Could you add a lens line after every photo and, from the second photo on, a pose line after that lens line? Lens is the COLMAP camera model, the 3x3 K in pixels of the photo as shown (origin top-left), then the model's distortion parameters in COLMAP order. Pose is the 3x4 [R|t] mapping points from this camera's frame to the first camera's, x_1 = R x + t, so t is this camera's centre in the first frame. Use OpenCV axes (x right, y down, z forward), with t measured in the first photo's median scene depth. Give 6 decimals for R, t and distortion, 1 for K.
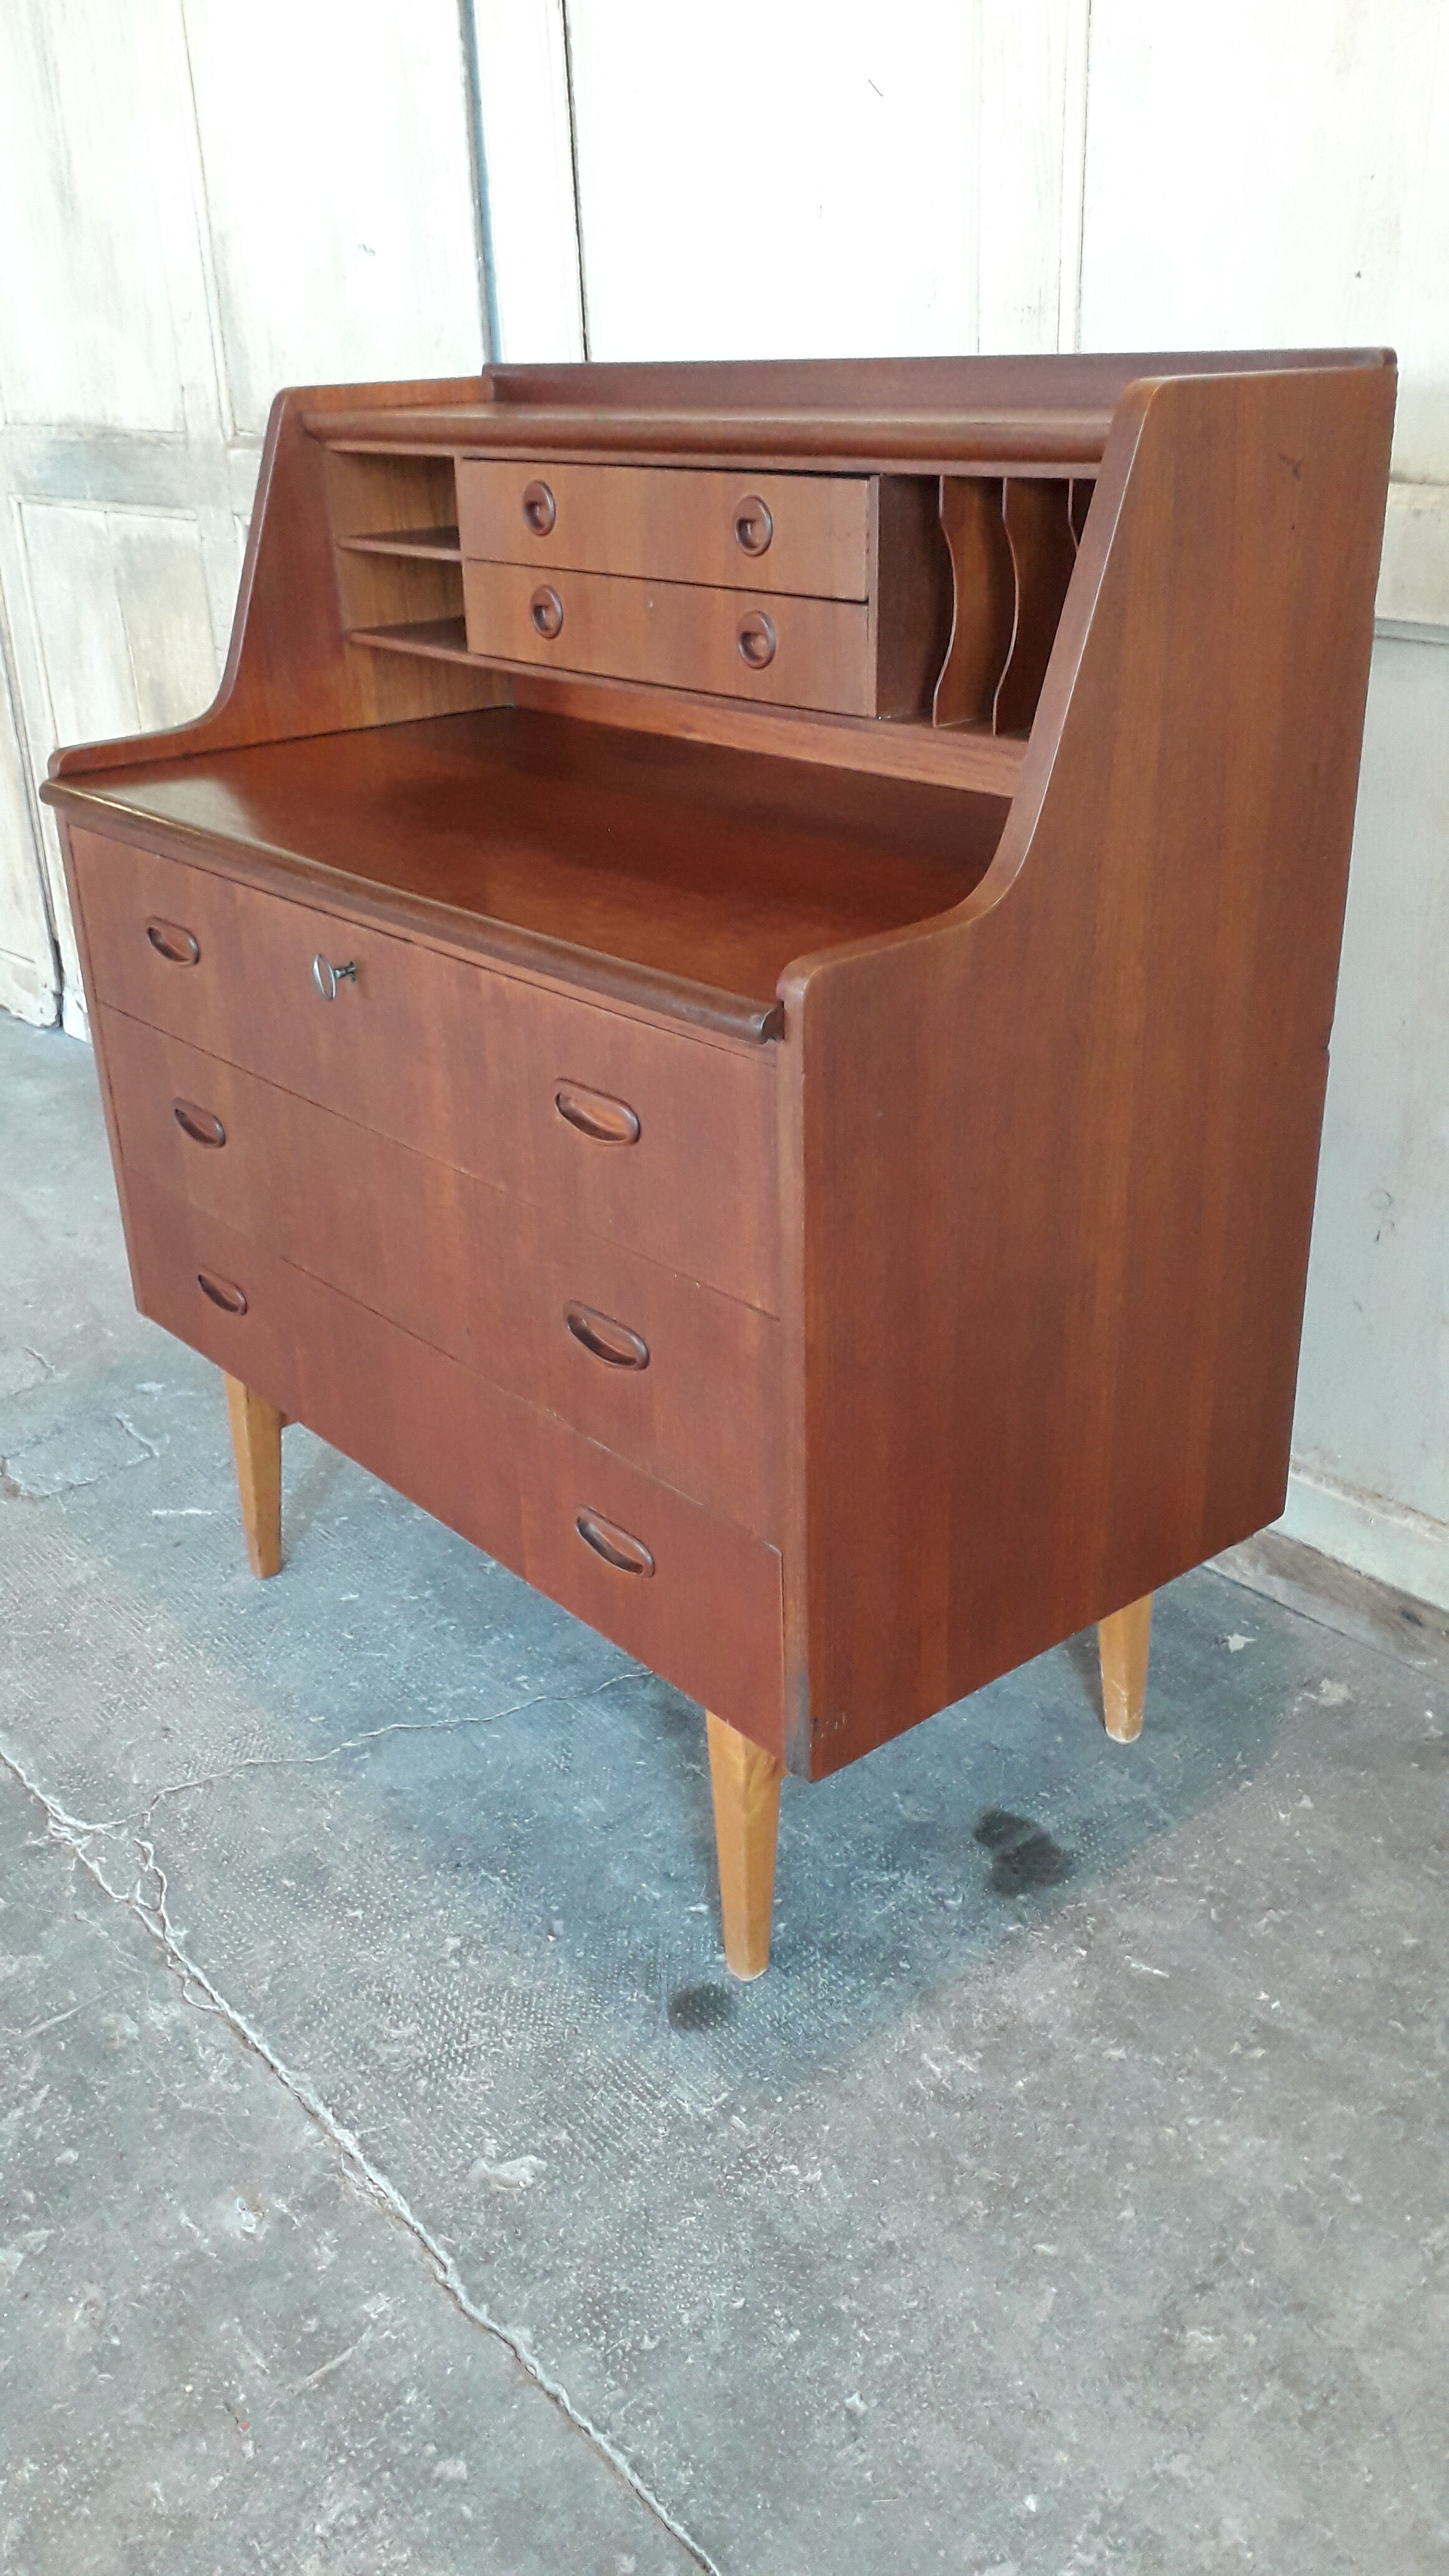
lens RADIAL K [[2075.1, 0, 727.2], [0, 2075.1, 1286.7], [0, 0, 1]] dist [0.024323, -0.034747]
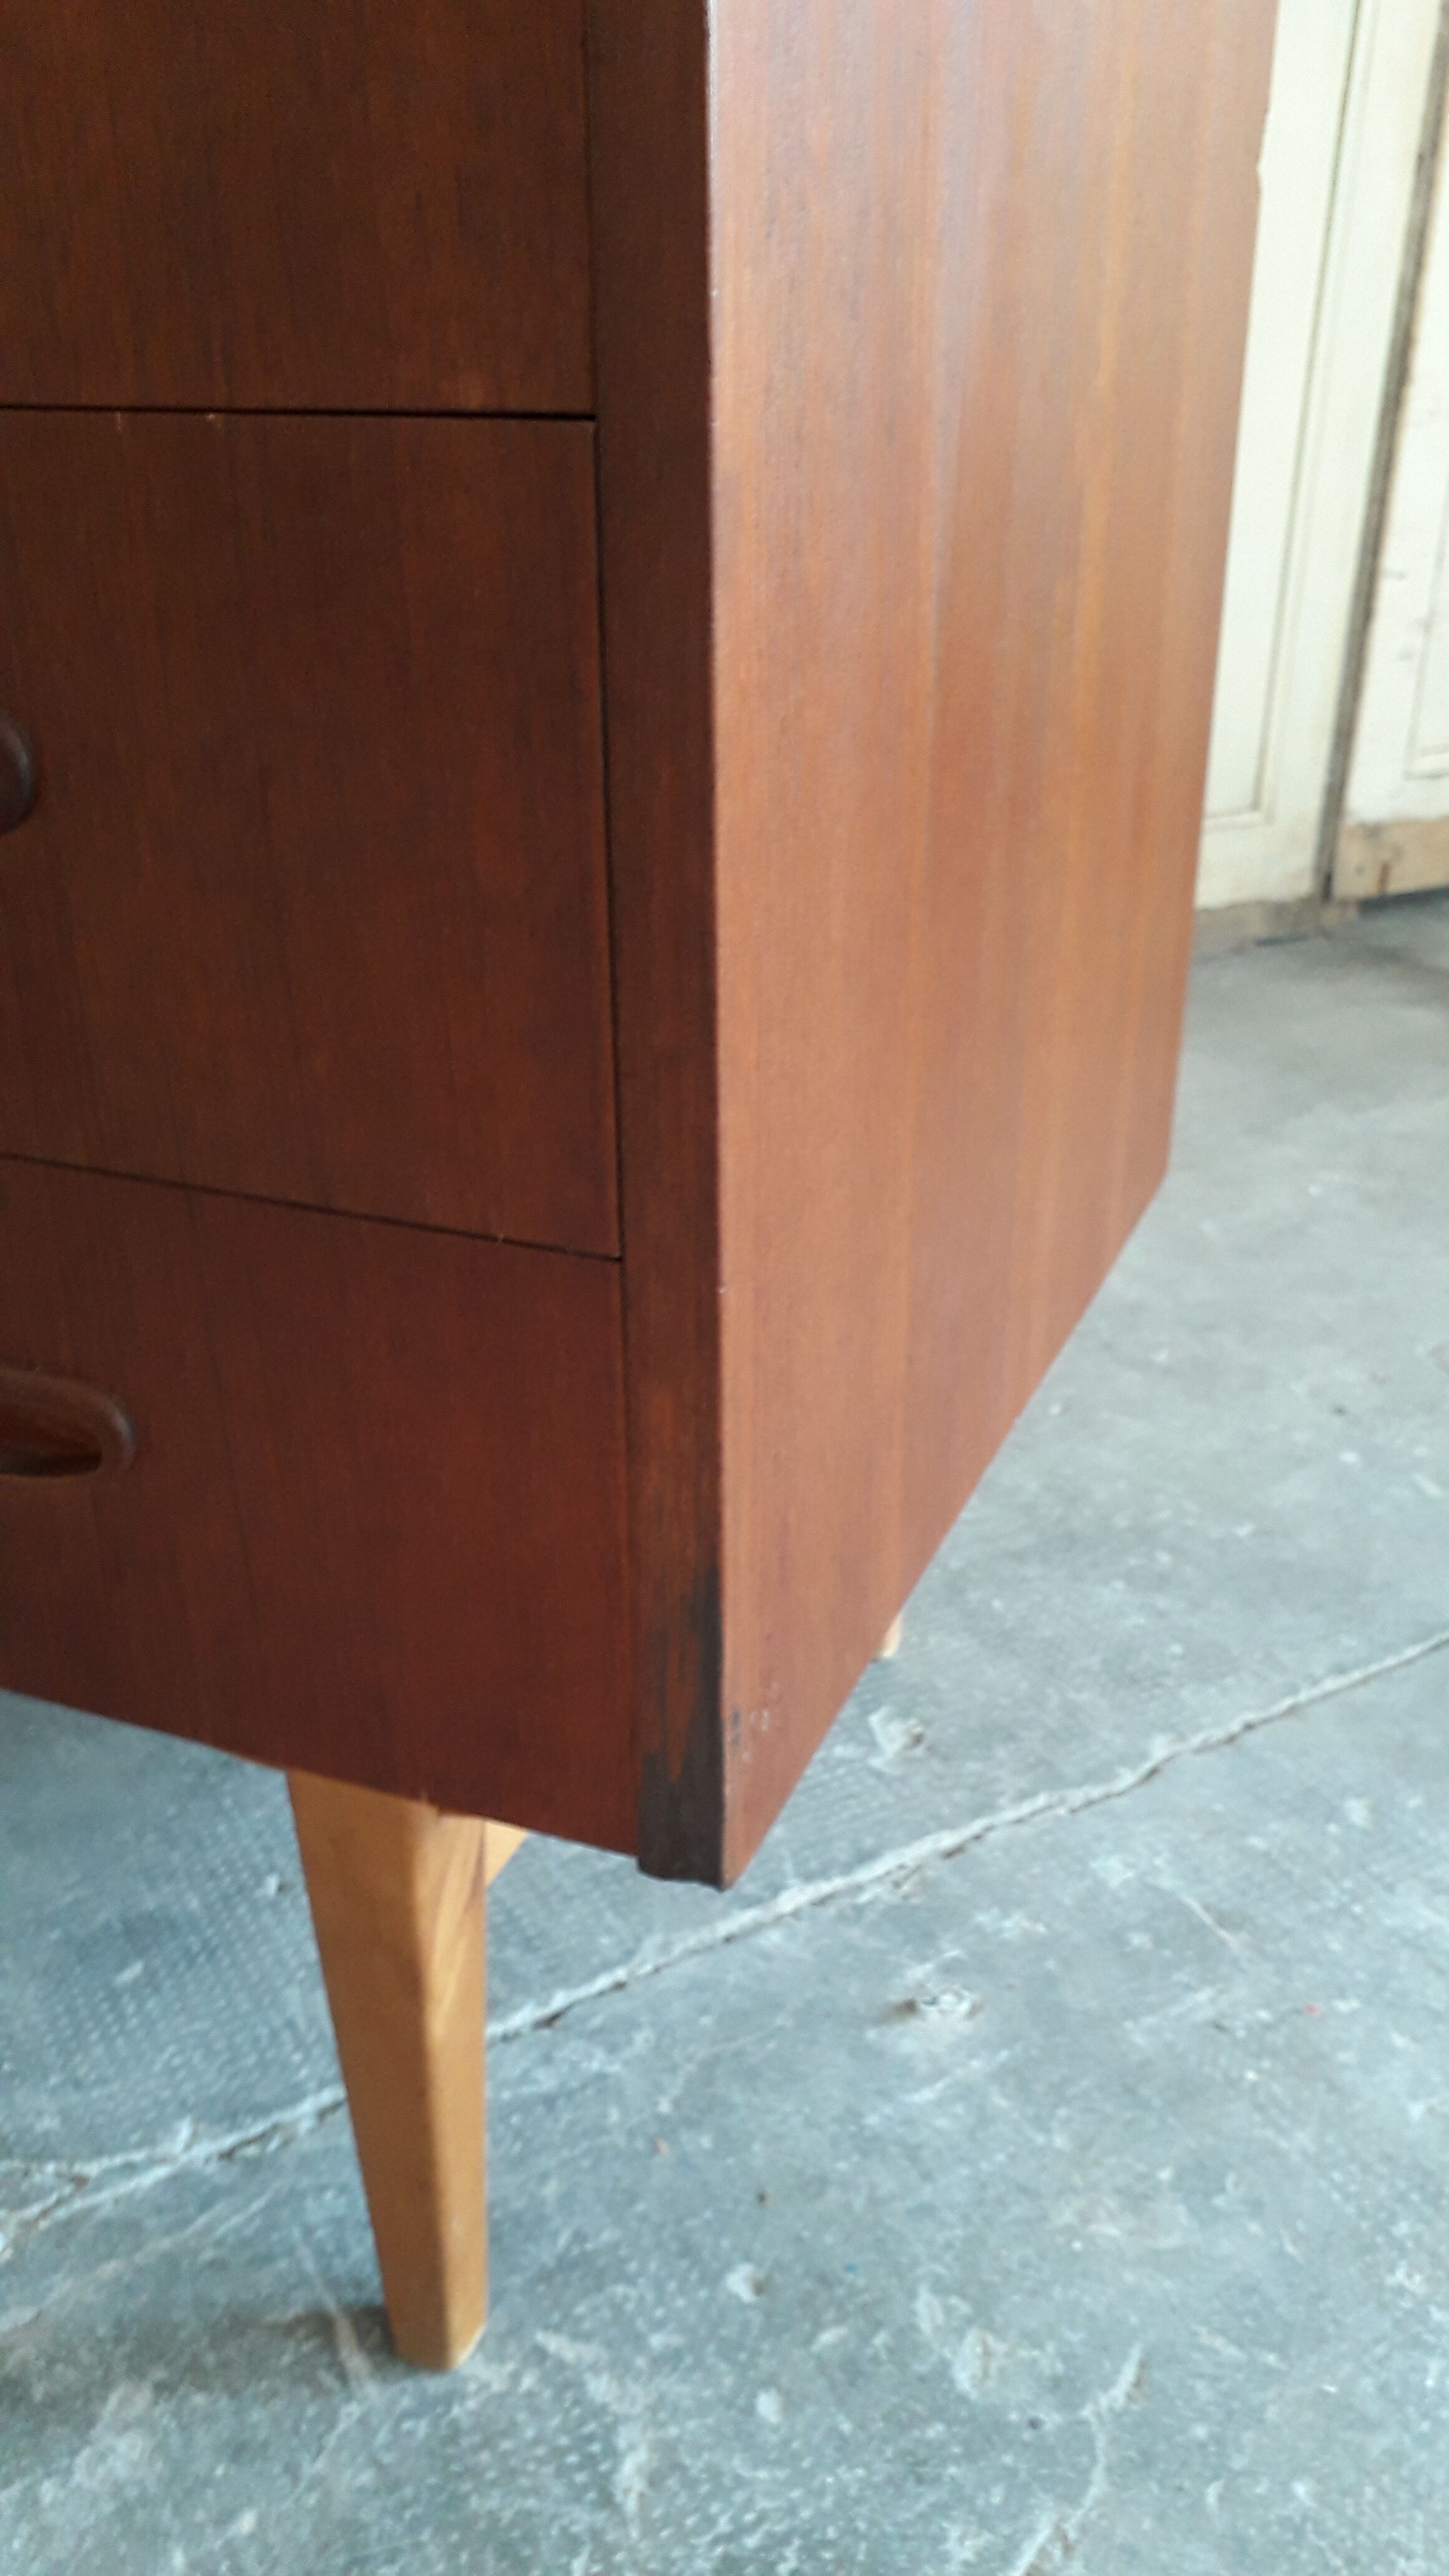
lens RADIAL K [[2075.1, 0, 752.8], [0, 2075.1, 1306.0], [0, 0, 1]] dist [0.024323, -0.034747]
pose [[0.162031, -0.403030, 0.900729, -0.657071], [0.407651, 0.858600, 0.310848, 0.059581], [-0.898647, 0.316817, 0.303415, 0.752986]]
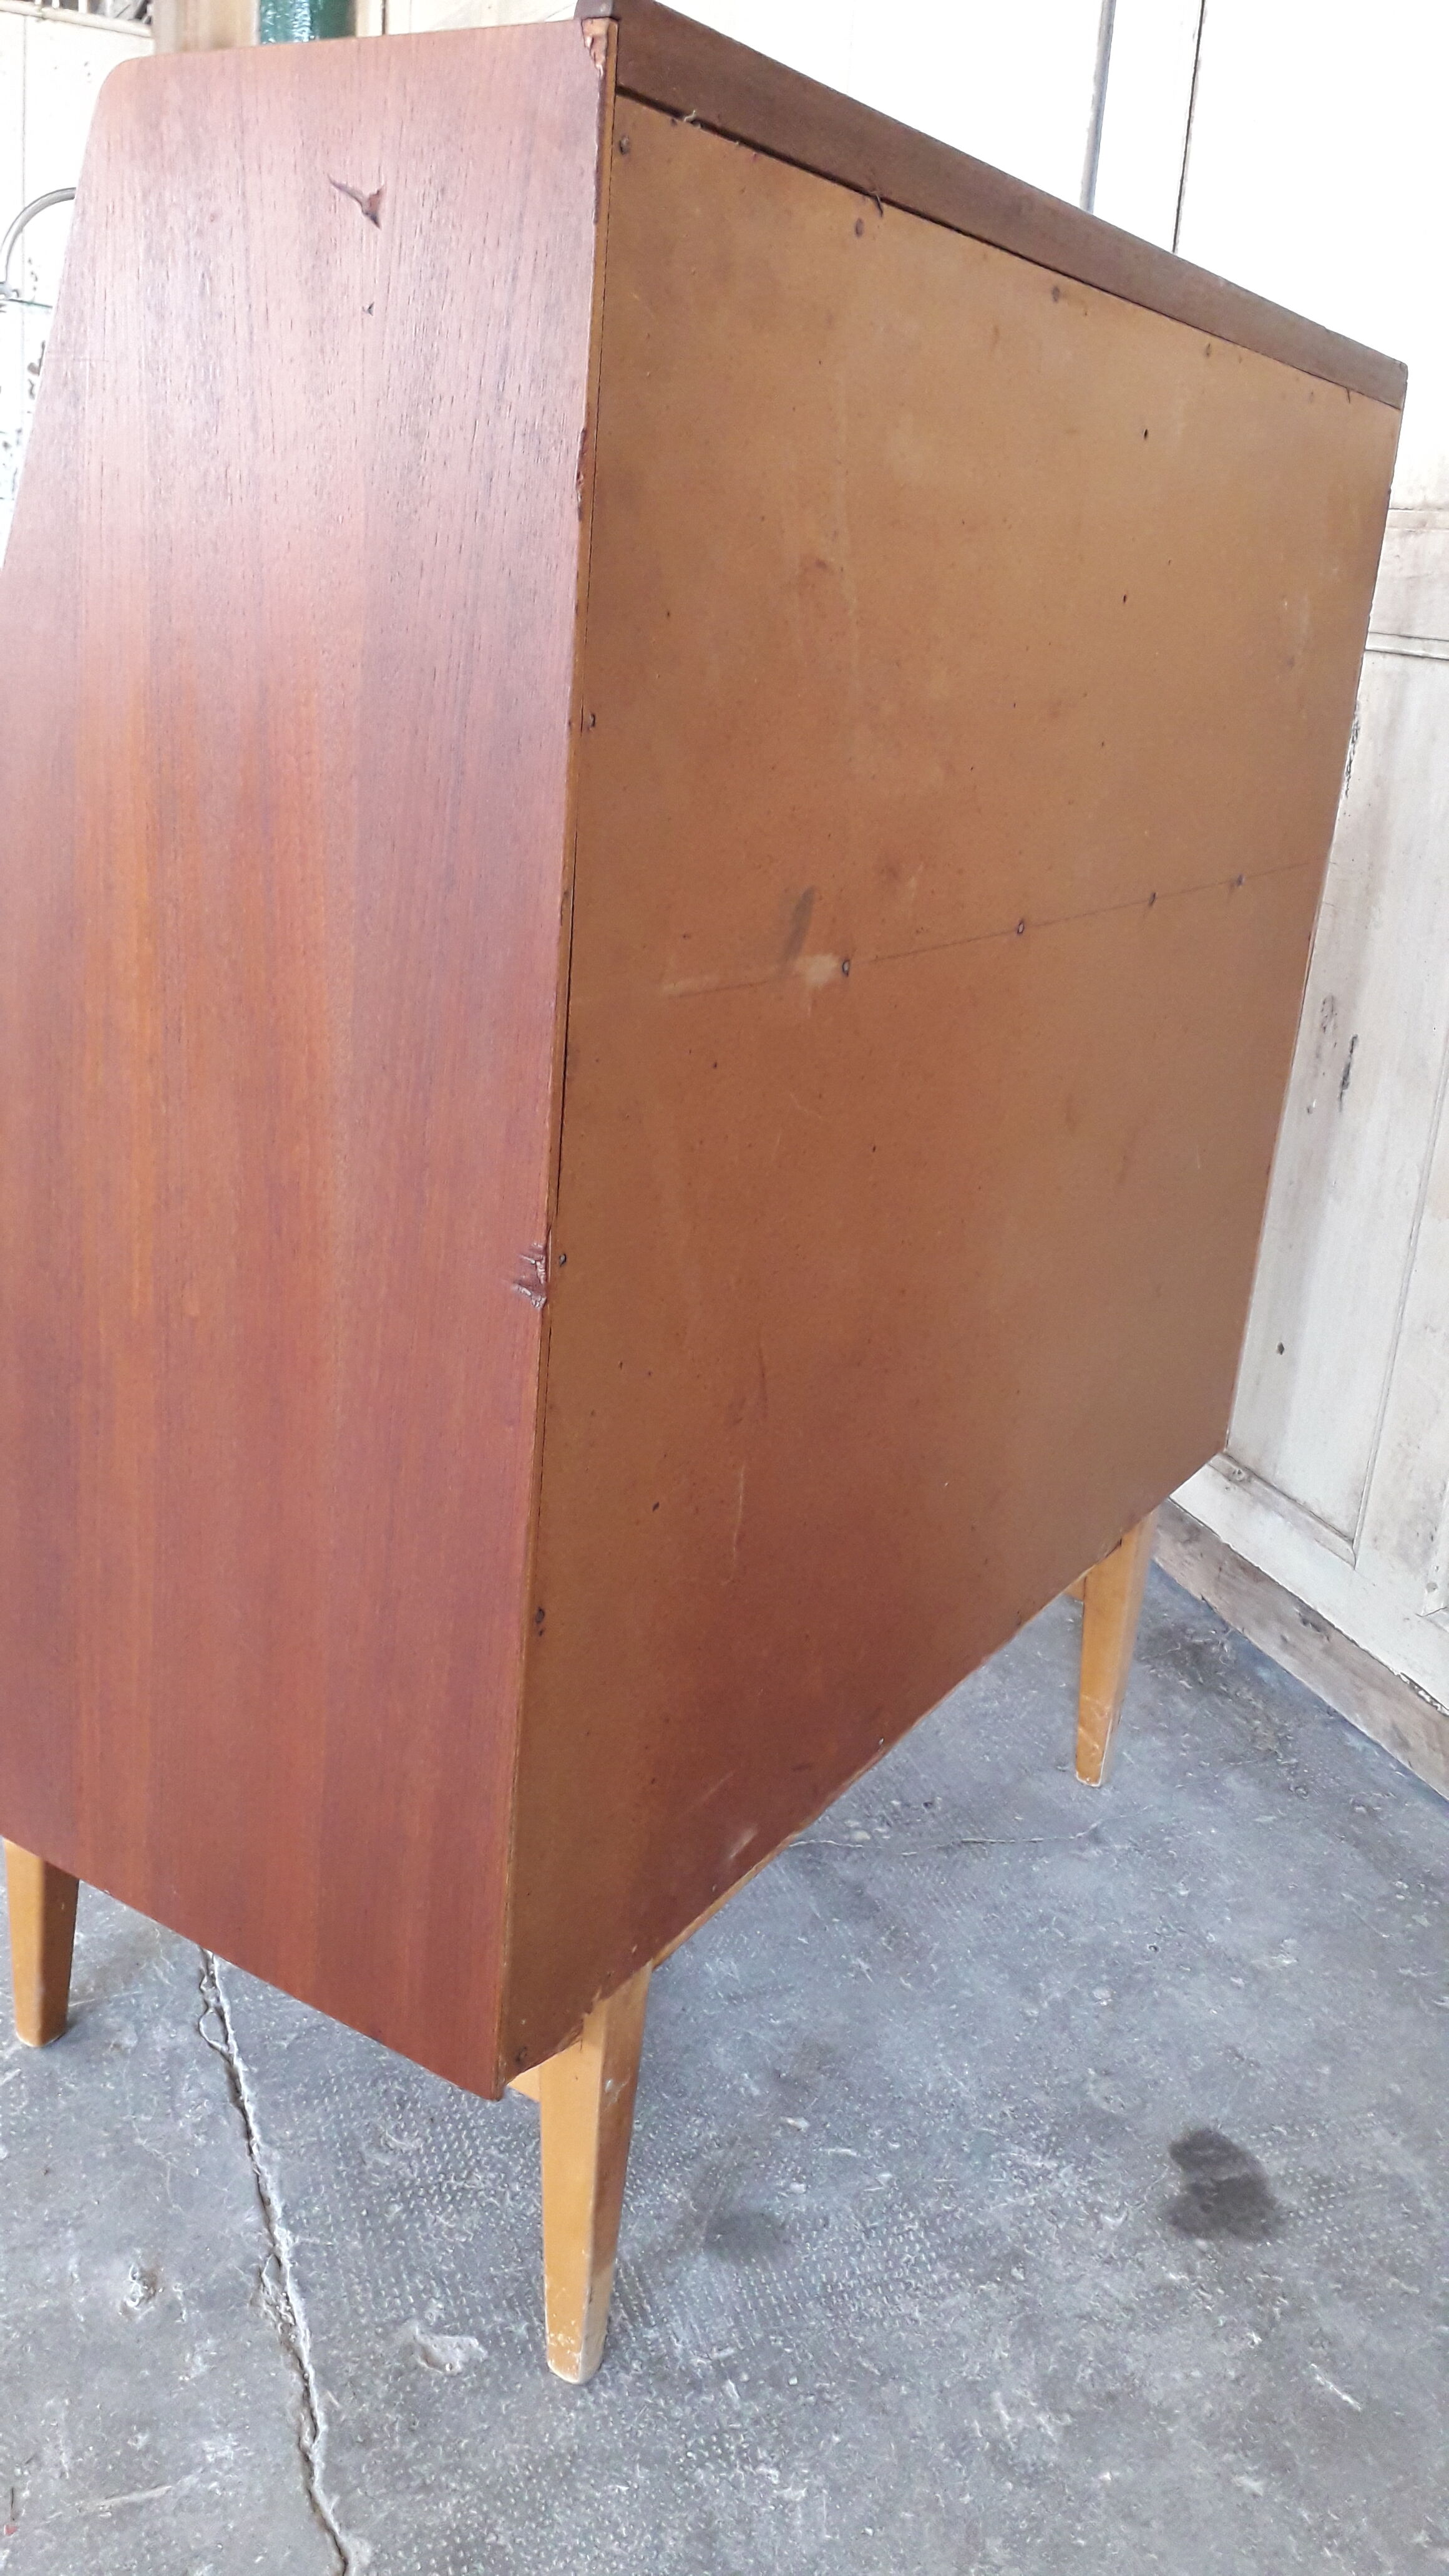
lens RADIAL K [[2075.1, 0, 708.5], [0, 2075.1, 1299.5], [0, 0, 1]] dist [0.024323, -0.034747]
pose [[0.935473, 0.209239, -0.284796, 0.131832], [-0.239494, 0.967957, -0.075511, 0.065403], [0.259870, 0.138845, 0.955609, 0.191308]]
